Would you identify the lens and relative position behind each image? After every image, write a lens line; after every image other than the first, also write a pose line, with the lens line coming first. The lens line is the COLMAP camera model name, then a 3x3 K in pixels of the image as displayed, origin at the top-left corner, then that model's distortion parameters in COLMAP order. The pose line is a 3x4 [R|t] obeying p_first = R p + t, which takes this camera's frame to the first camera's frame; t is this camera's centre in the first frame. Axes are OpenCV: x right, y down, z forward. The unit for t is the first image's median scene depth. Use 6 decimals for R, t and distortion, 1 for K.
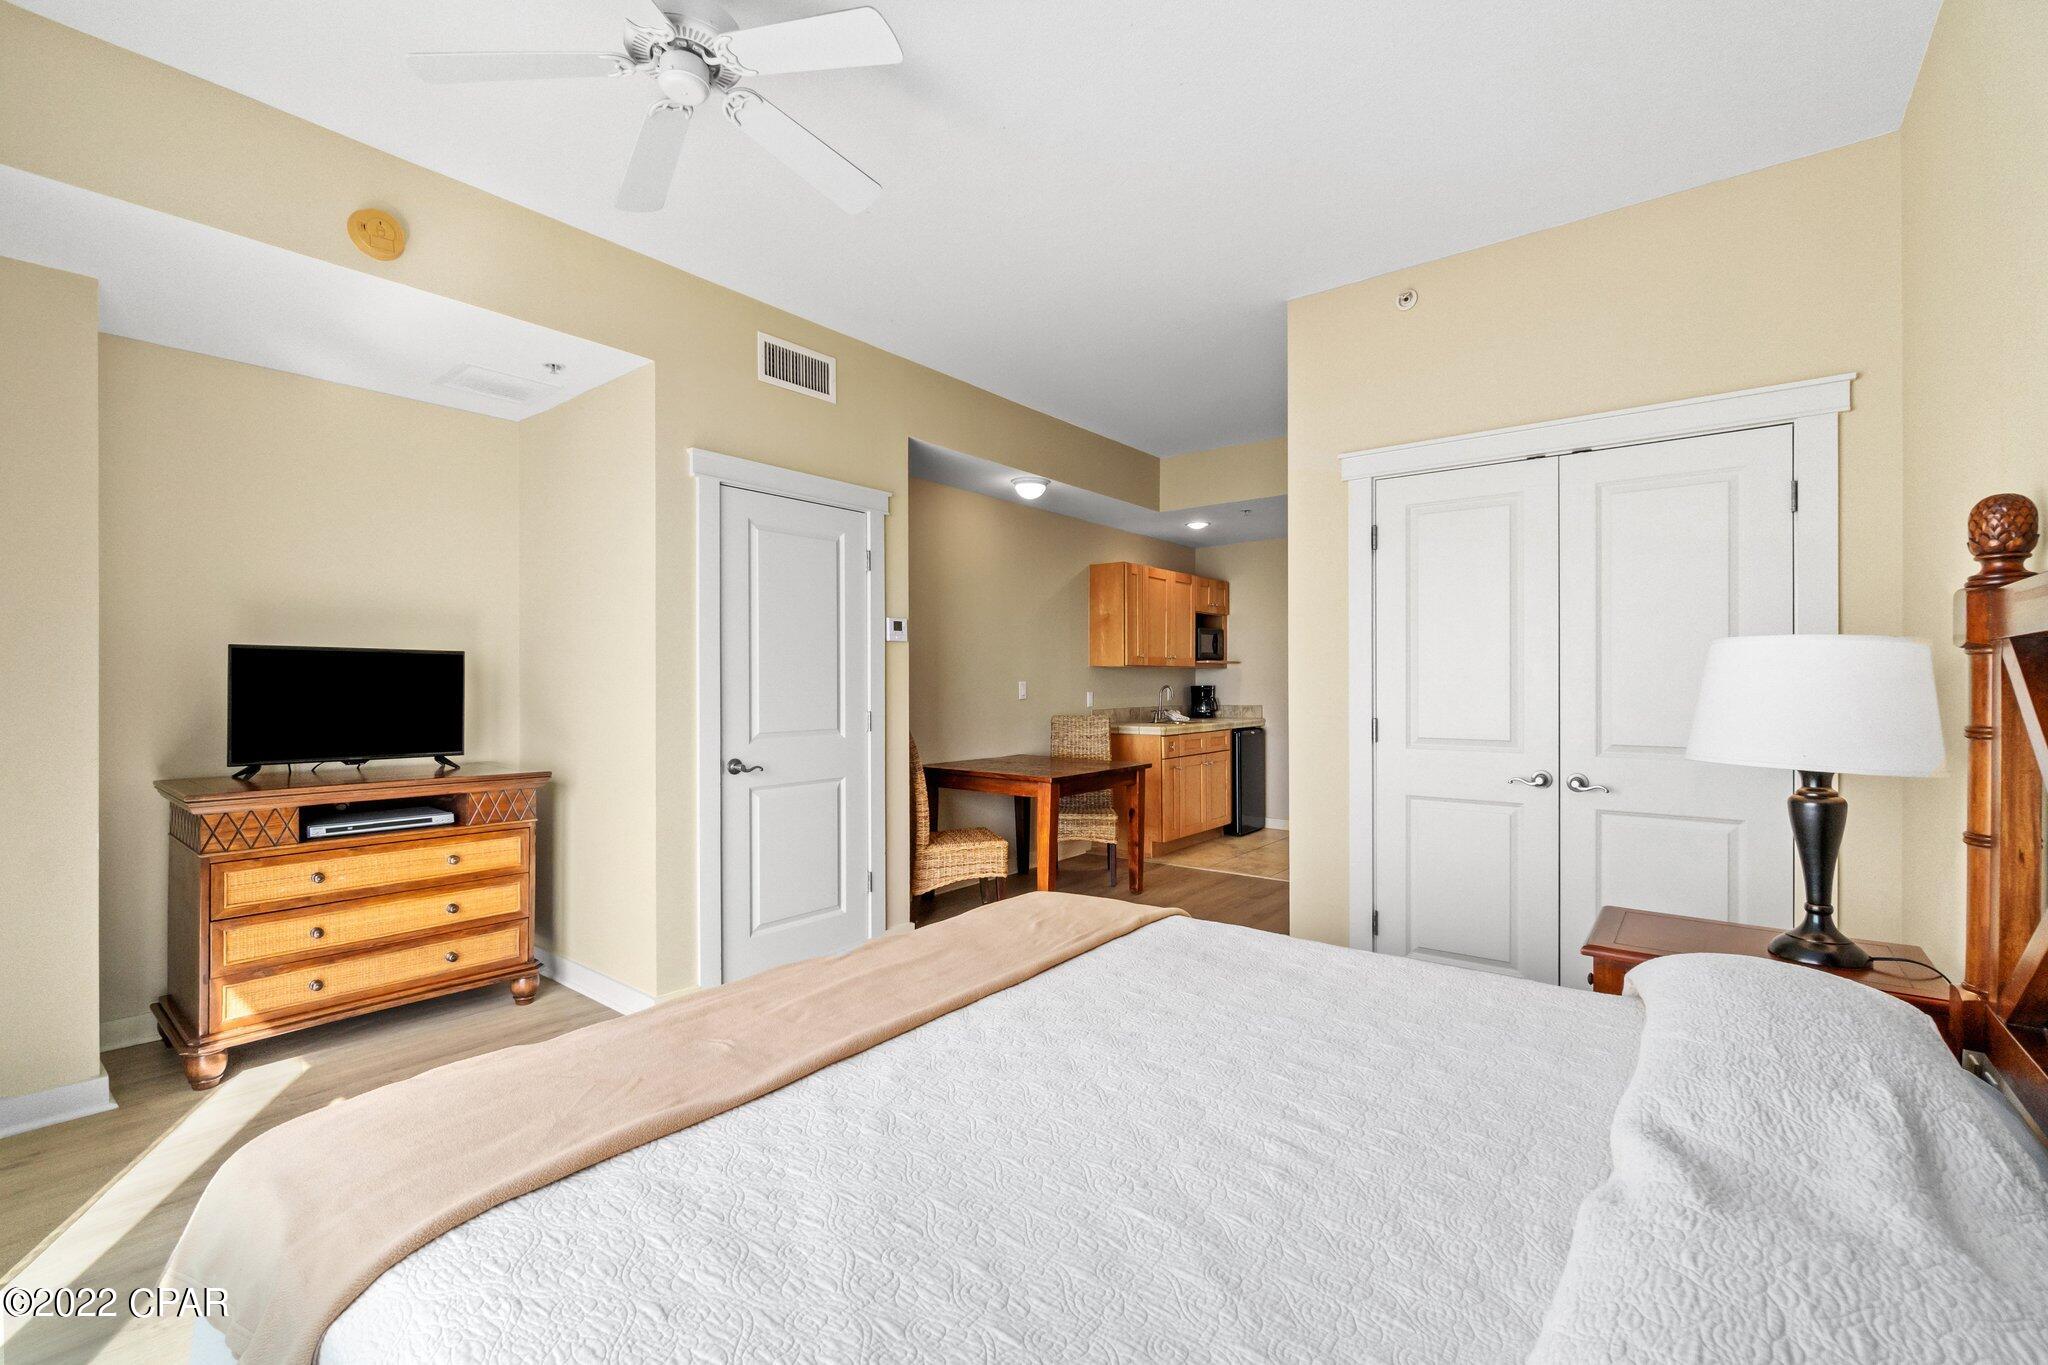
lens RADIAL K [[889.0, 0, 1022.6], [0, 889.0, 686.4], [0, 0, 1]] dist [-0.001934, 0.001476]
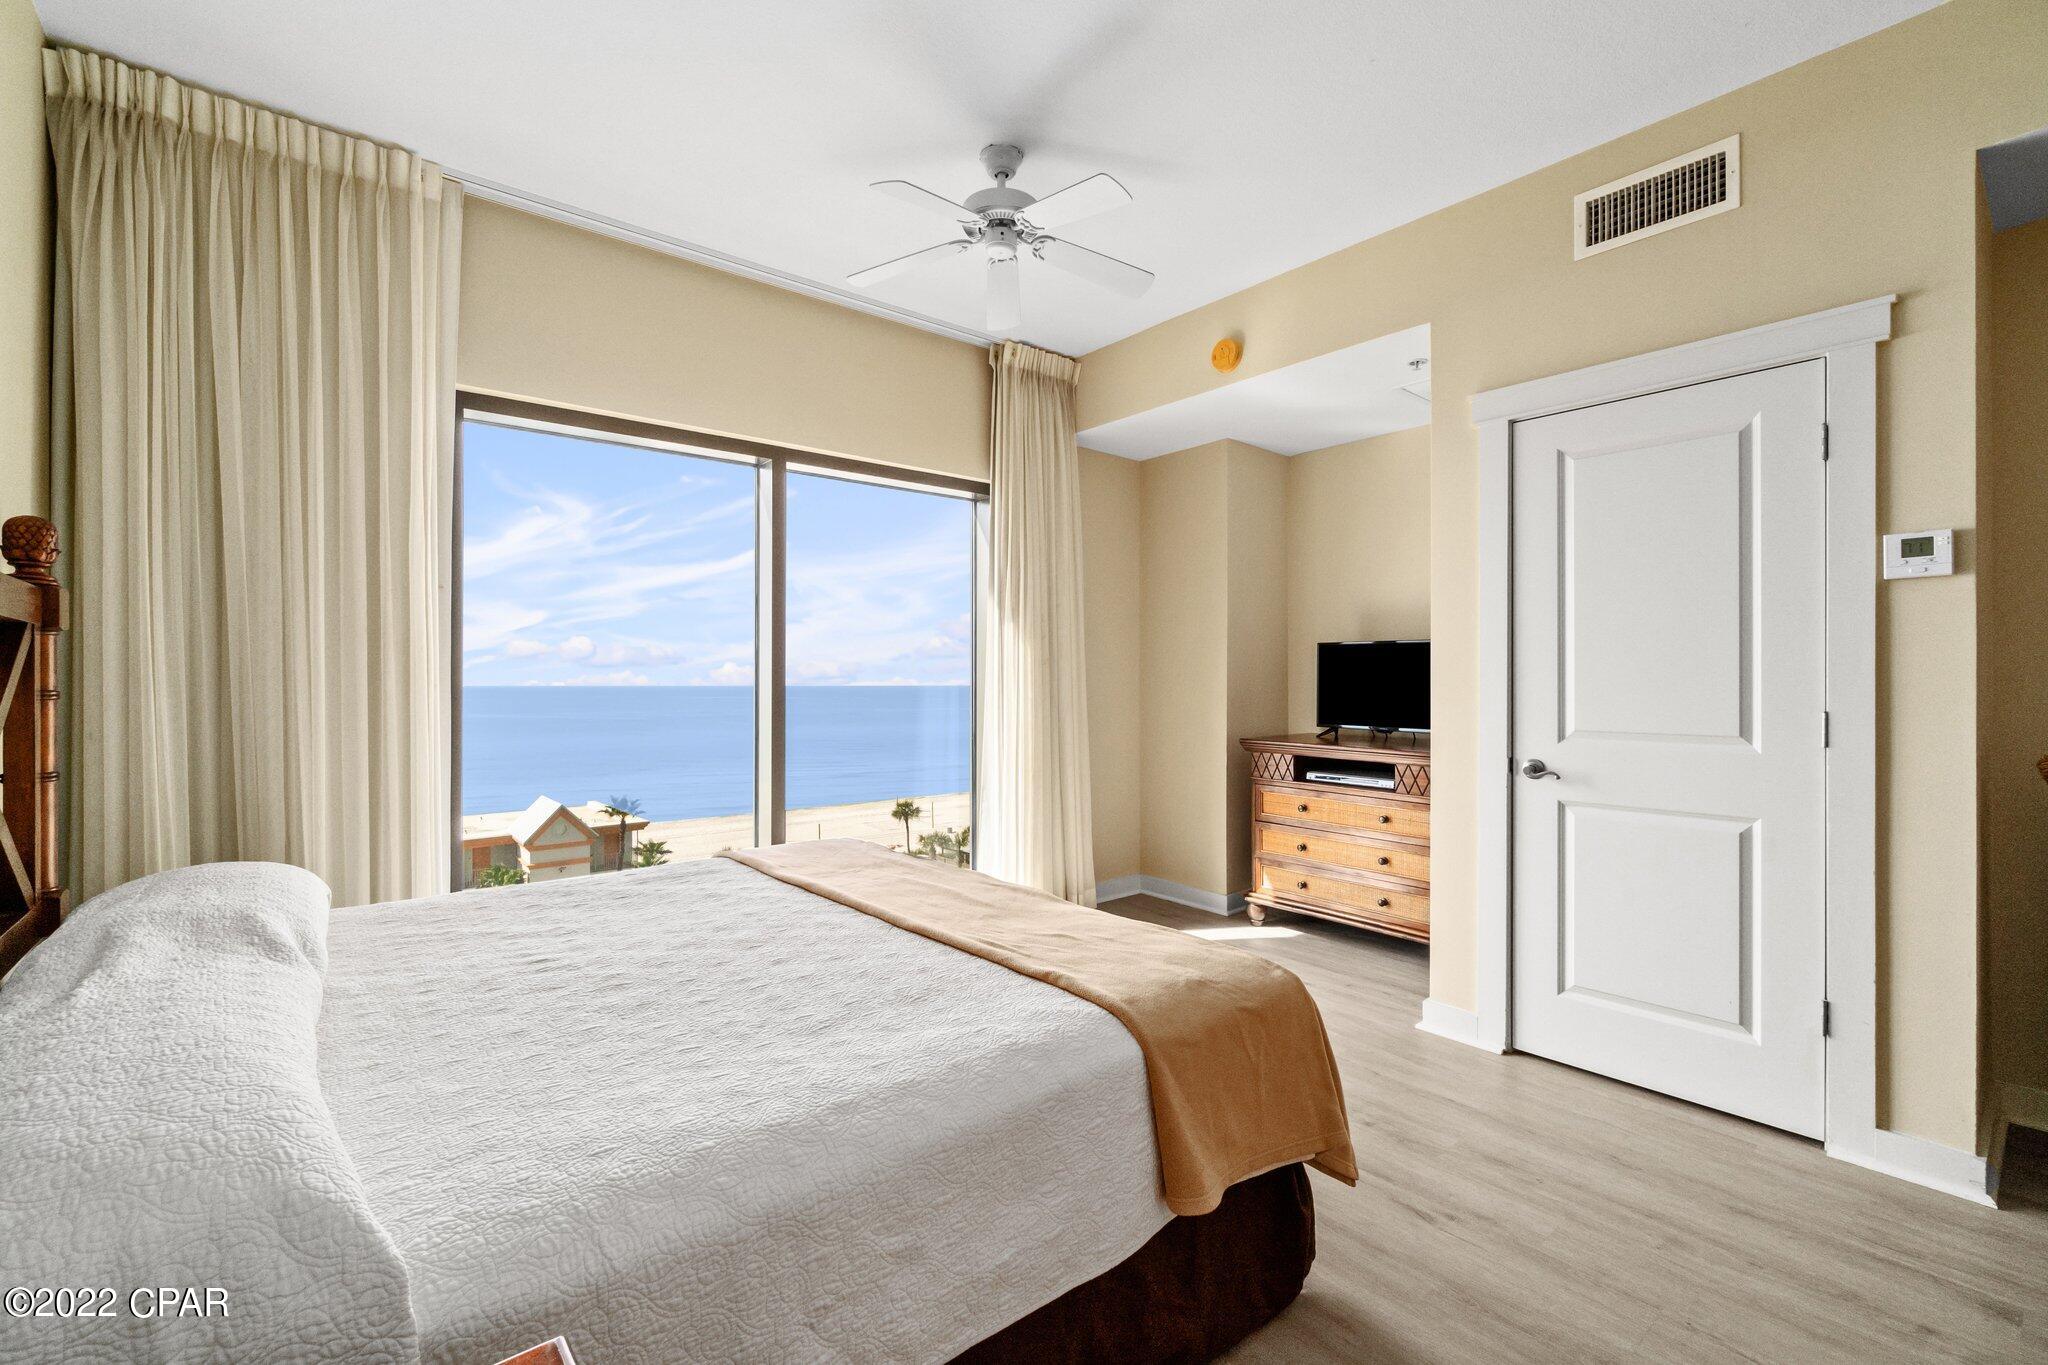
lens RADIAL K [[889.0, 0, 1032.5], [0, 889.0, 683.1], [0, 0, 1]] dist [-0.001934, 0.001476]
pose [[-0.205894, 0.003624, -0.978568, 0.309271], [-0.005059, 0.999976, 0.004767, 0.006616], [0.978561, 0.005932, -0.205870, 0.409349]]
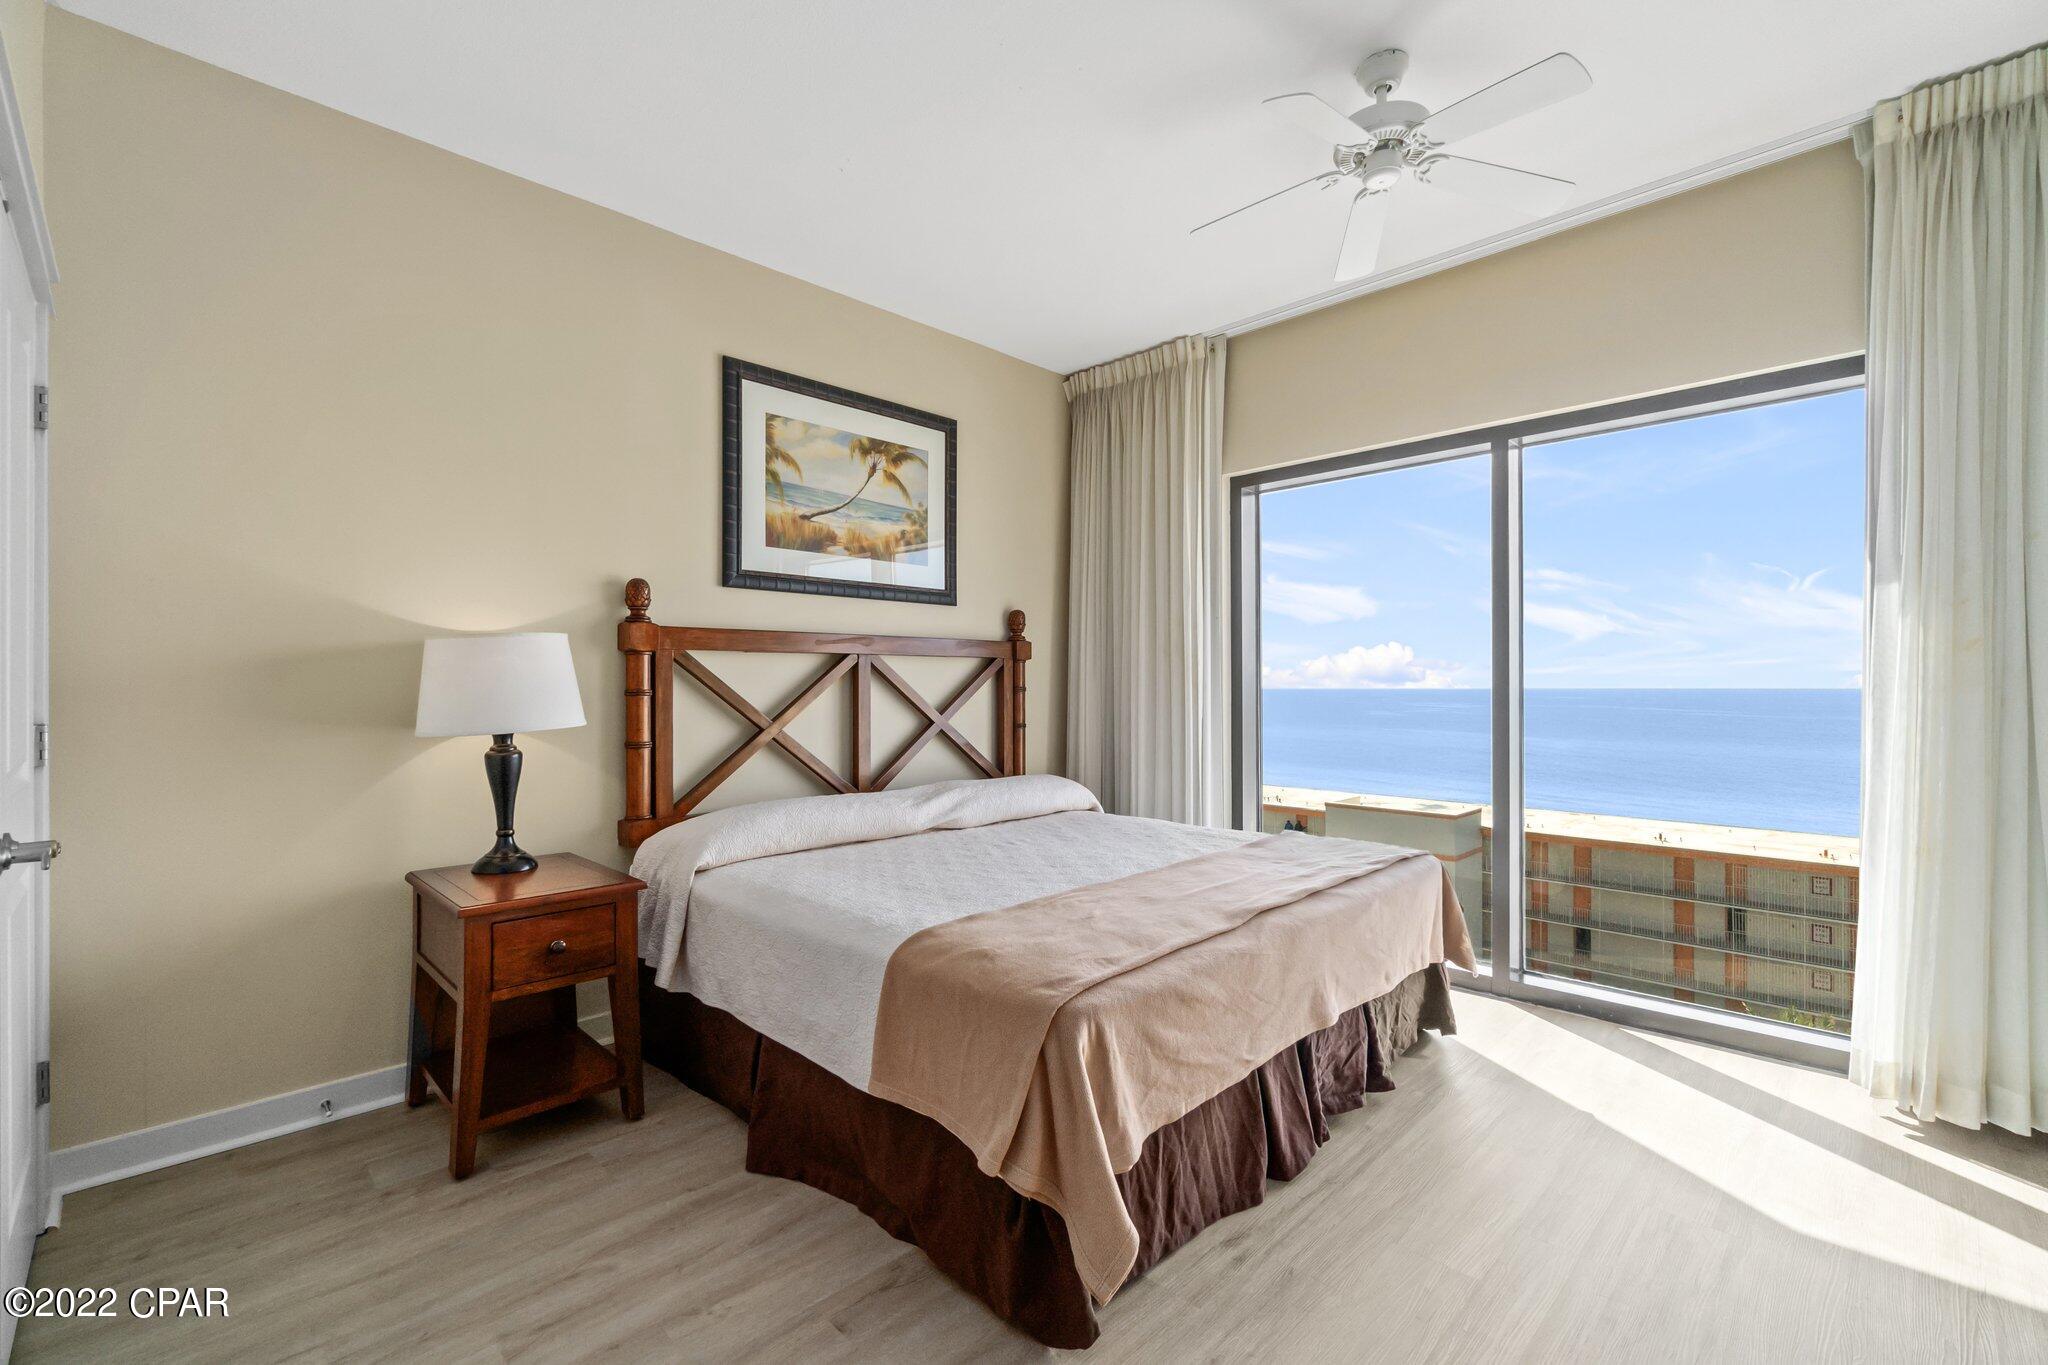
lens RADIAL K [[889.0, 0, 1023.1], [0, 889.0, 682.2], [0, 0, 1]] dist [-0.001934, 0.001476]
pose [[-0.992920, 0.004206, 0.118710, -0.011431], [0.004370, 0.999990, 0.001120, 0.007472], [-0.118704, 0.001631, -0.992928, 0.694104]]
